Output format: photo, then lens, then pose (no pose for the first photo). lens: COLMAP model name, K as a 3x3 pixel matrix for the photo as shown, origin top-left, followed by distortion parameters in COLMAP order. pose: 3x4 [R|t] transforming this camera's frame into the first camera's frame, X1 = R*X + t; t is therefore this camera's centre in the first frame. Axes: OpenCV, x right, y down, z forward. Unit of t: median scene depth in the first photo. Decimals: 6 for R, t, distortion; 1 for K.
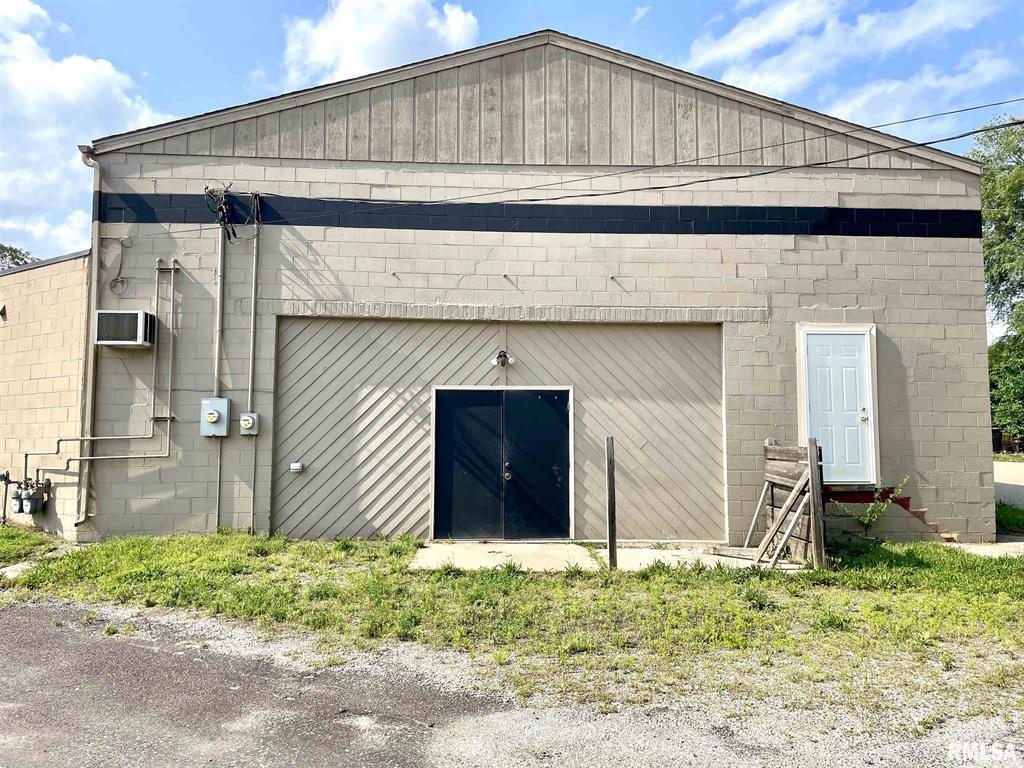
lens RADIAL K [[815.6, 0, 514.6], [0, 815.6, 372.8], [0, 0, 1]] dist [0.104157, -0.132795]
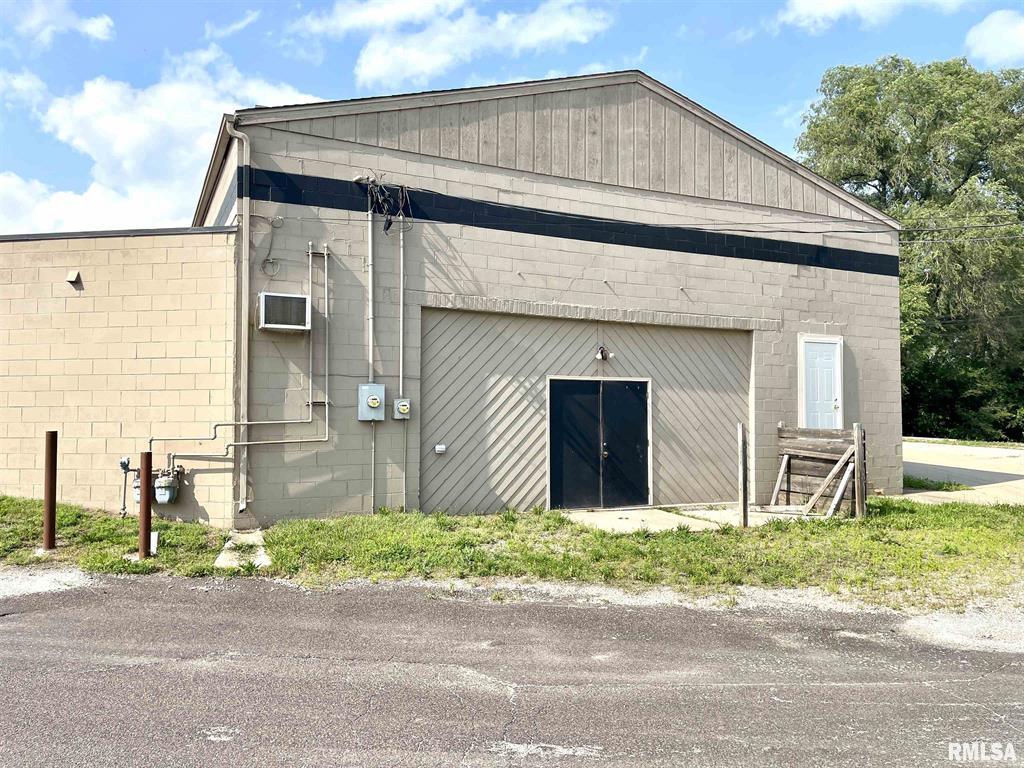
lens RADIAL K [[815.6, 0, 520.2], [0, 815.6, 382.1], [0, 0, 1]] dist [0.104157, -0.132795]
pose [[0.911686, 0.017184, 0.410528, -0.595049], [-0.035569, 0.998675, 0.037187, -0.015836], [-0.409345, -0.048505, 0.911089, -0.010395]]
